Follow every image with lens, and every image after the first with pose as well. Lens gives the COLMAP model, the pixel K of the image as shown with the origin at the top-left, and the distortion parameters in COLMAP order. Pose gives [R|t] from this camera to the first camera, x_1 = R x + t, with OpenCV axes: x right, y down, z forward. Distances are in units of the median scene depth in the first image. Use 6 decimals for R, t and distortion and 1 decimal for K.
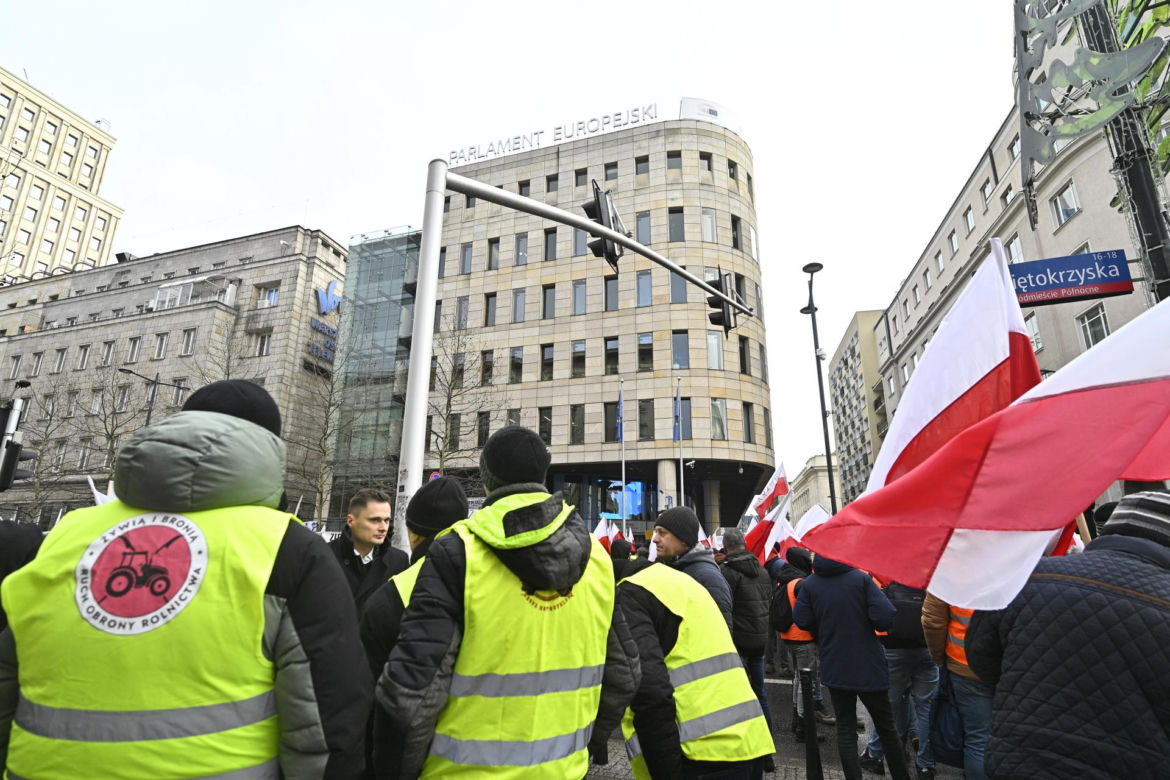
lens RADIAL K [[594.2, 0, 585.0], [0, 594.2, 390.0], [0, 0, 1]] dist [-0.001897, -0.000930]
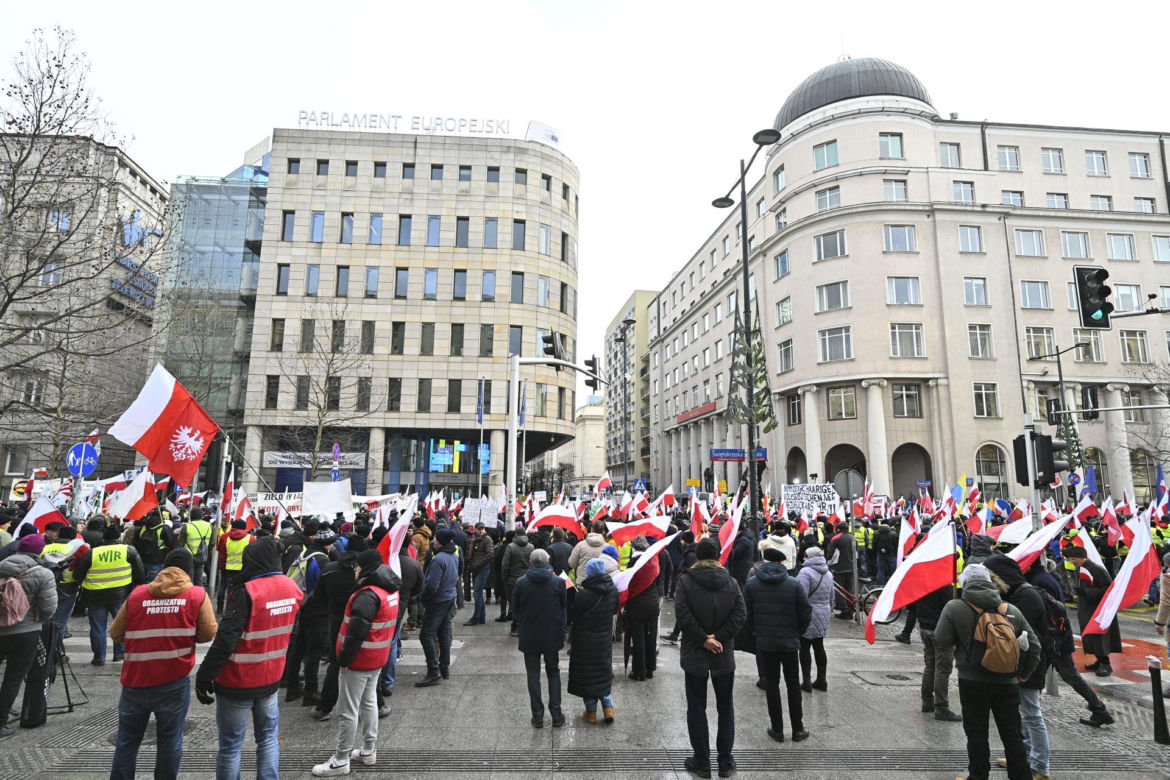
lens RADIAL K [[623.7, 0, 585.0], [0, 623.7, 390.0], [0, 0, 1]] dist [-0.004762, -0.000857]
pose [[0.925940, 0.062454, 0.372471, -0.160463], [-0.104537, 0.990082, 0.093863, -0.092102], [-0.362915, -0.125849, 0.923285, -0.235306]]
